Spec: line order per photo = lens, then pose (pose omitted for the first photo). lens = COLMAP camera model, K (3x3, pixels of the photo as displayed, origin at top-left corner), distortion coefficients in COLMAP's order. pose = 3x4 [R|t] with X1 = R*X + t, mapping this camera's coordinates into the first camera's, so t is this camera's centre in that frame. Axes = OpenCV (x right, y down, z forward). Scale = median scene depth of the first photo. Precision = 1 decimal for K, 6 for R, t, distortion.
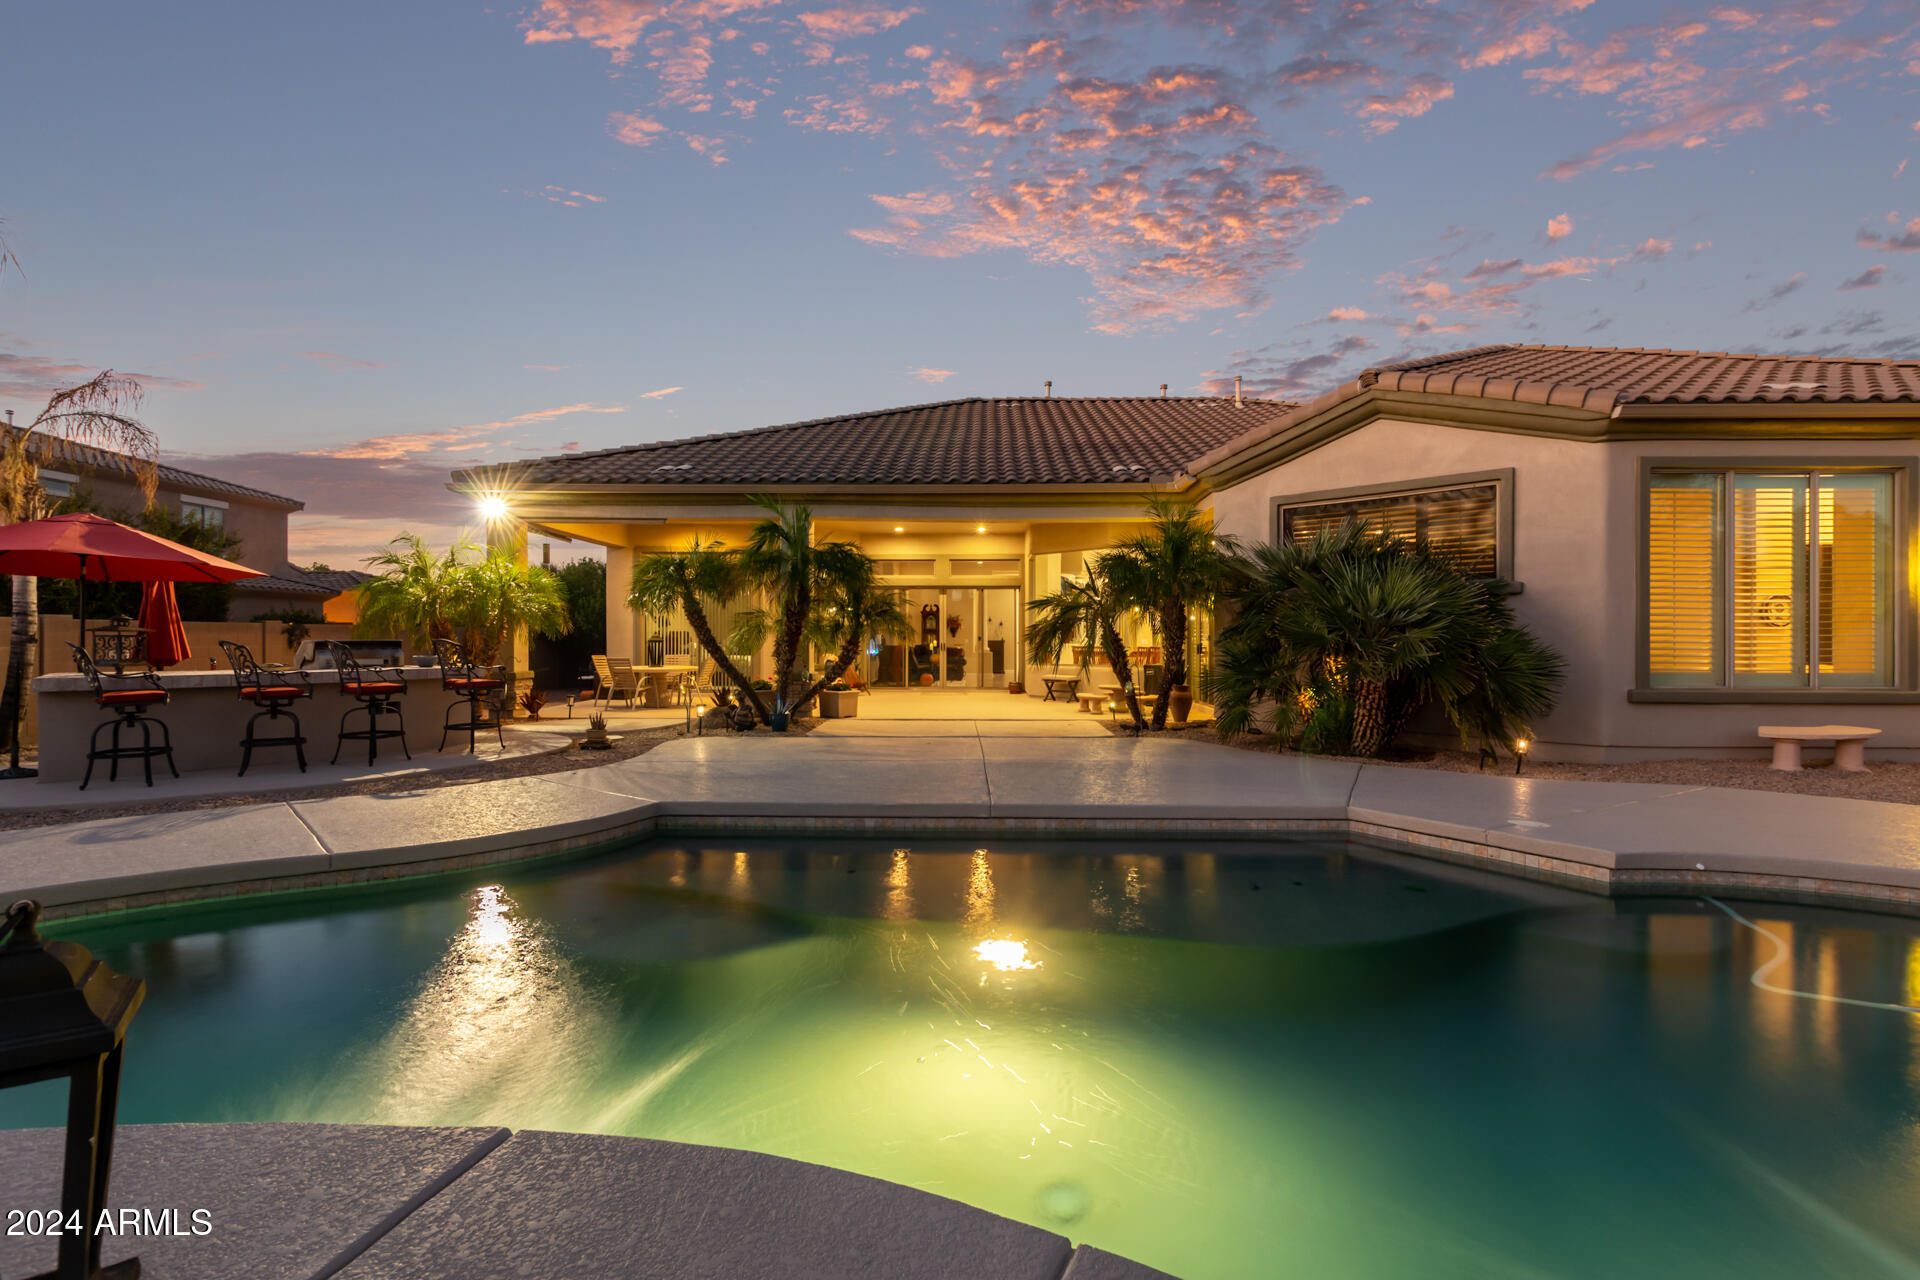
lens RADIAL K [[848.6, 0, 961.3], [0, 848.6, 664.2], [0, 0, 1]] dist [0.003068, 0.000423]
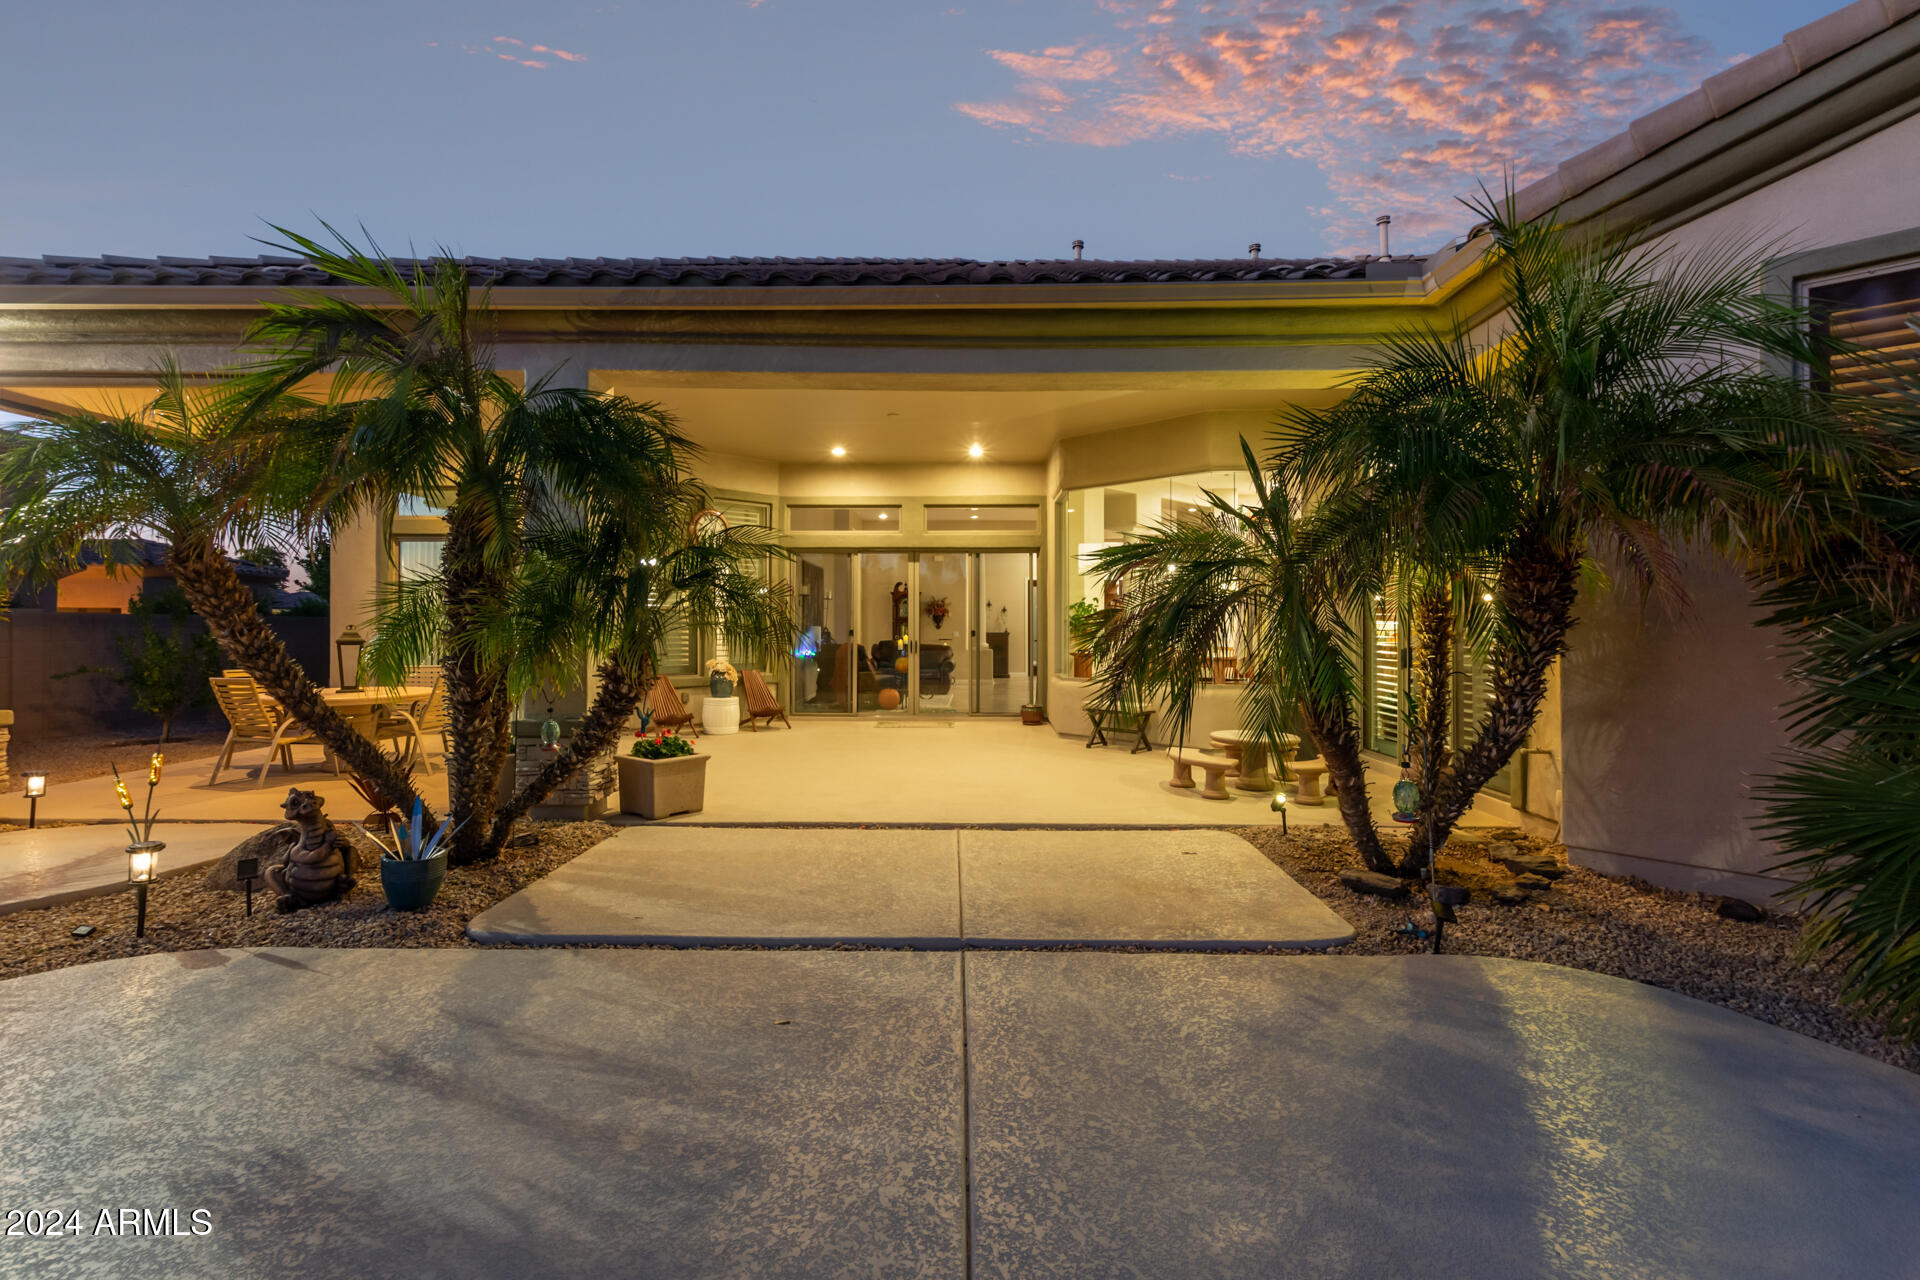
lens RADIAL K [[881.4, 0, 960.0], [0, 881.4, 640.0], [0, 0, 1]] dist [0.003242, 0.000234]
pose [[0.999996, 0.001016, 0.002661, 0.012383], [-0.000982, 0.999920, -0.012633, -0.020625], [-0.002674, 0.012630, 0.999917, 0.434033]]
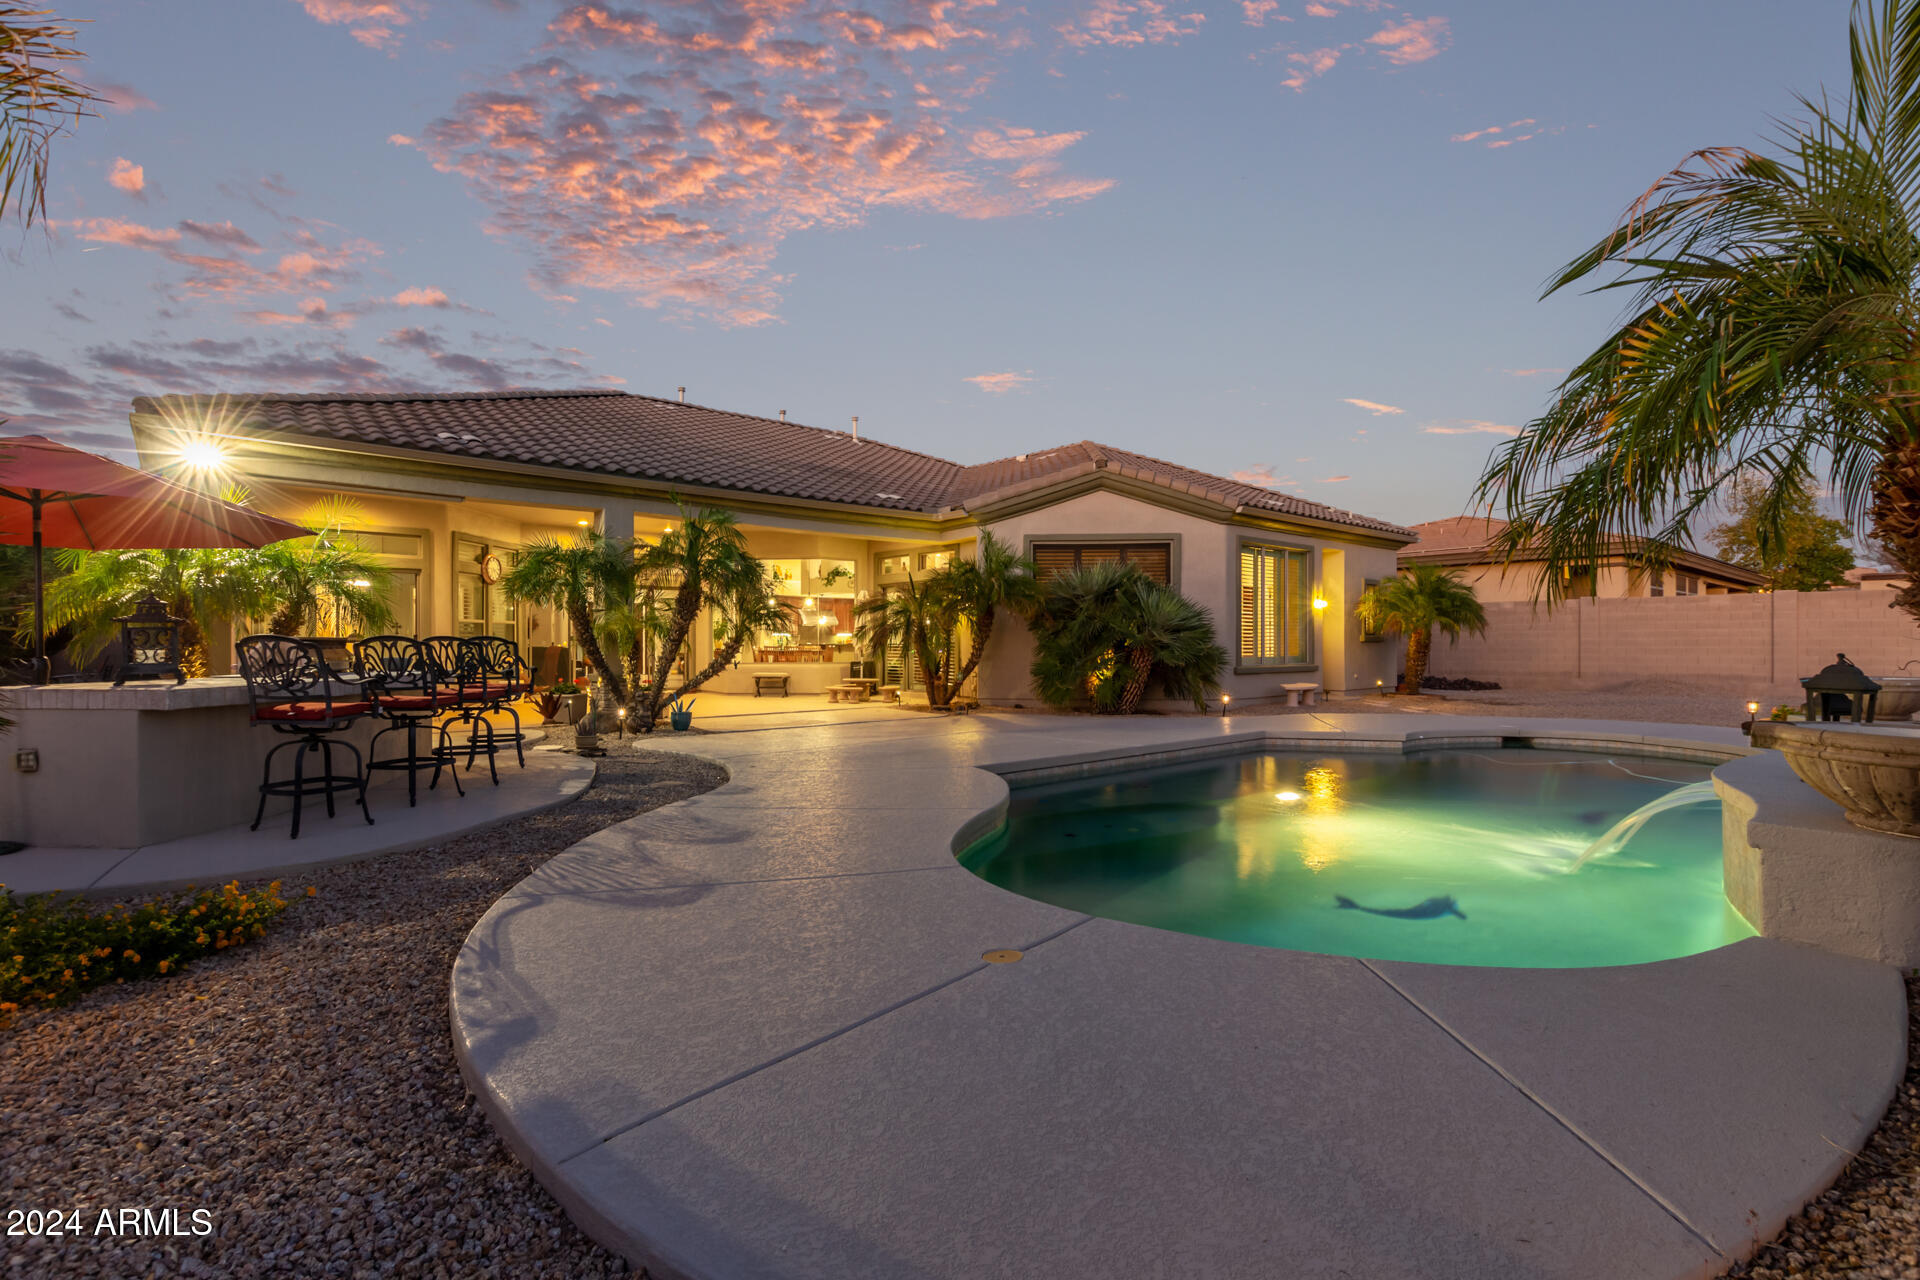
lens RADIAL K [[876.8, 0, 960.0], [0, 876.8, 640.0], [0, 0, 1]] dist [0.043583, 0.000057]
pose [[0.752978, -0.000950, 0.658045, -0.450400], [0.018367, 0.999640, -0.019574, 0.000073], [-0.657790, 0.026825, 0.752724, 0.003287]]
